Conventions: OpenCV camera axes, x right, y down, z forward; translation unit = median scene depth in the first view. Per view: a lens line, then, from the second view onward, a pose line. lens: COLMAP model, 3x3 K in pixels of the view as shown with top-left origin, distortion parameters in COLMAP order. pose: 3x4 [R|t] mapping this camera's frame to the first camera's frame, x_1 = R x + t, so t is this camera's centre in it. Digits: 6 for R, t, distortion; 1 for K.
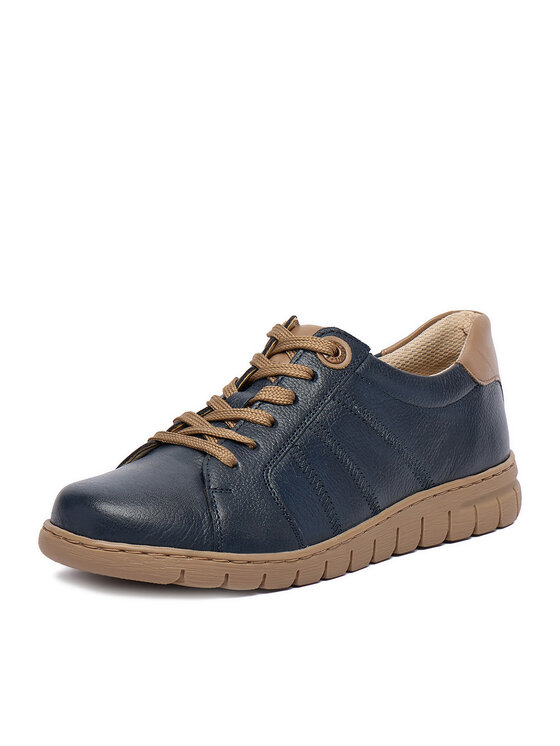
lens RADIAL K [[1608.9, 0, 280.0], [0, 1608.9, 373.0], [0, 0, 1]] dist [0.051530, 0.000000]
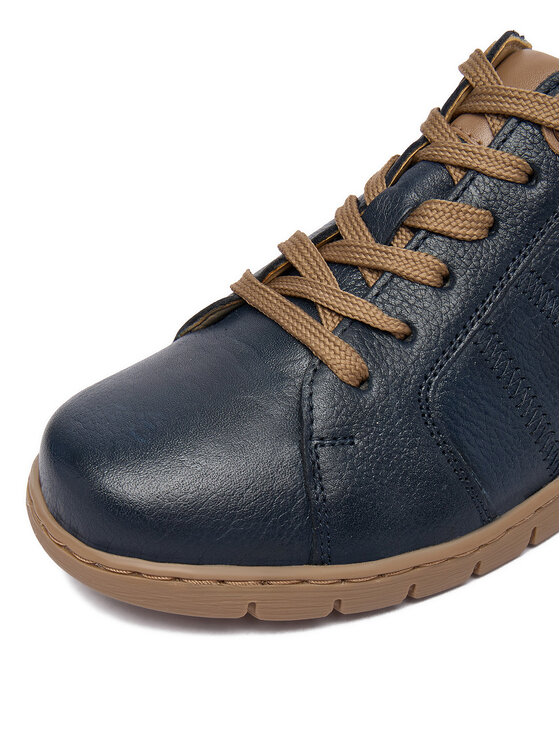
lens RADIAL K [[1027.0, 0, 280.4], [0, 1027.0, 372.9], [0, 0, 1]] dist [0.038387, 0.000000]
pose [[0.977881, 0.064470, -0.198978, 0.011589], [0.024629, 0.909202, 0.415627, -0.083474], [0.207707, -0.411334, 0.887503, 0.667815]]
